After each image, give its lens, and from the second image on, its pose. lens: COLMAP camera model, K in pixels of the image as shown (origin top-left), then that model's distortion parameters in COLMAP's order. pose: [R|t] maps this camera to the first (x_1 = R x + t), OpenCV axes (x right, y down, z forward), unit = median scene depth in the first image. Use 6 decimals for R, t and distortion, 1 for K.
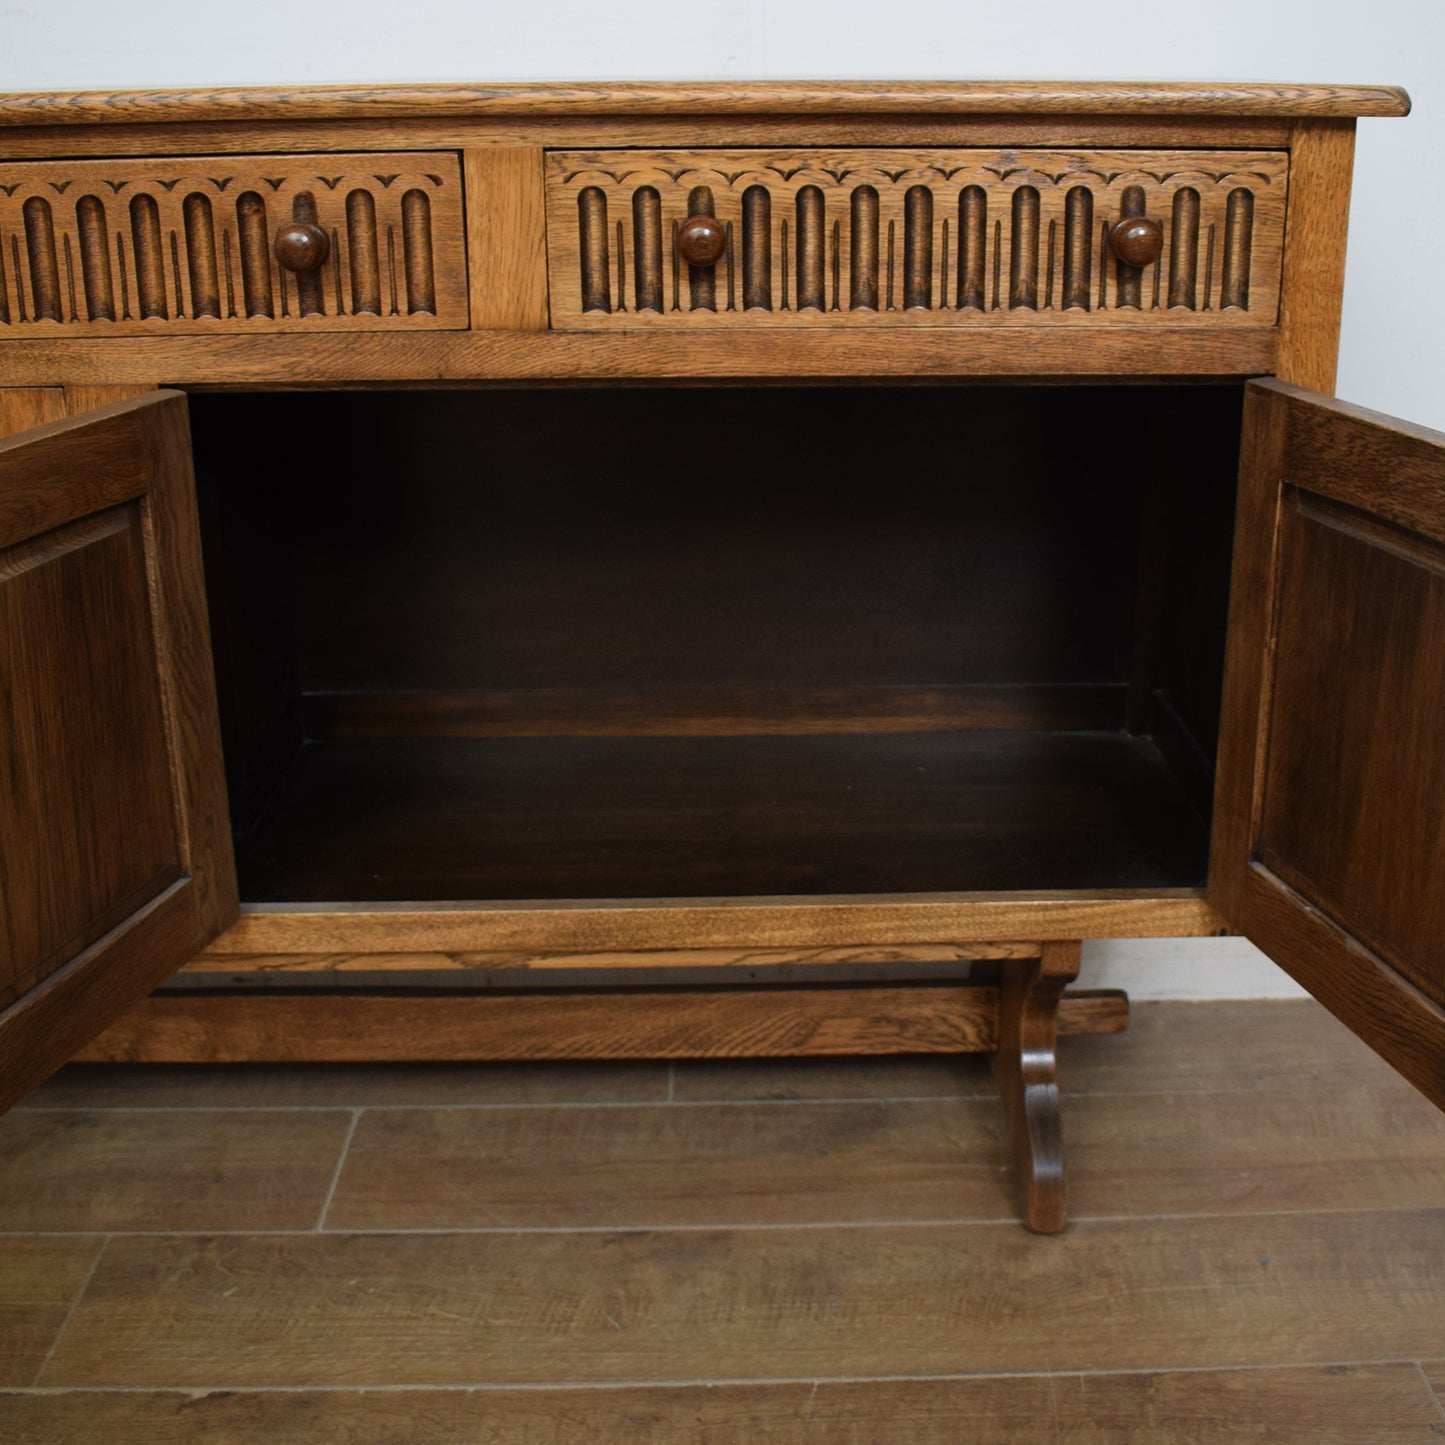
lens RADIAL K [[1898.5, 0, 794.6], [0, 1898.5, 721.4], [0, 0, 1]] dist [-0.101495, 0.019385]
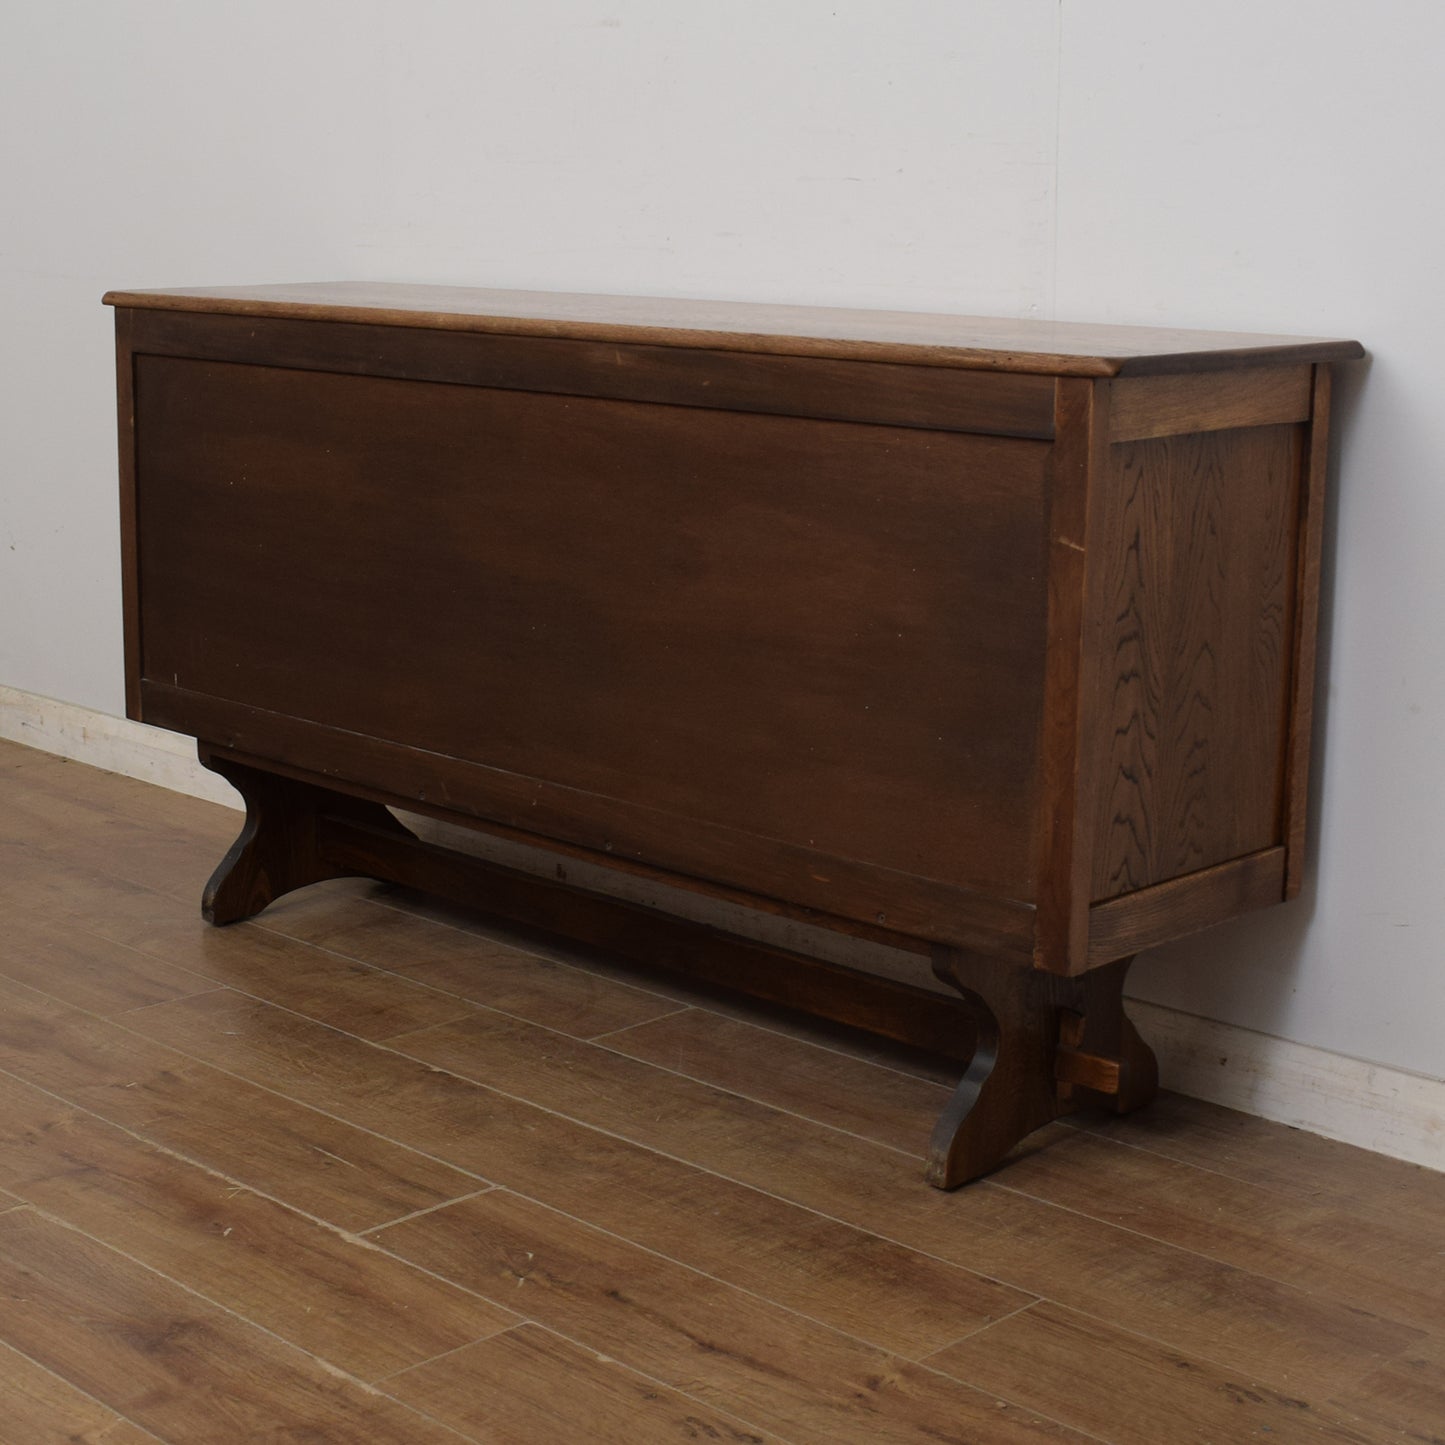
lens RADIAL K [[2600.1, 0, 564.1], [0, 2600.1, 687.9], [0, 0, 1]] dist [-0.102070, 0.012437]
pose [[0.661301, 0.151938, -0.734572, 1.508088], [-0.251225, 0.967578, -0.026033, 0.067799], [0.706801, 0.201759, 0.678031, -0.601461]]
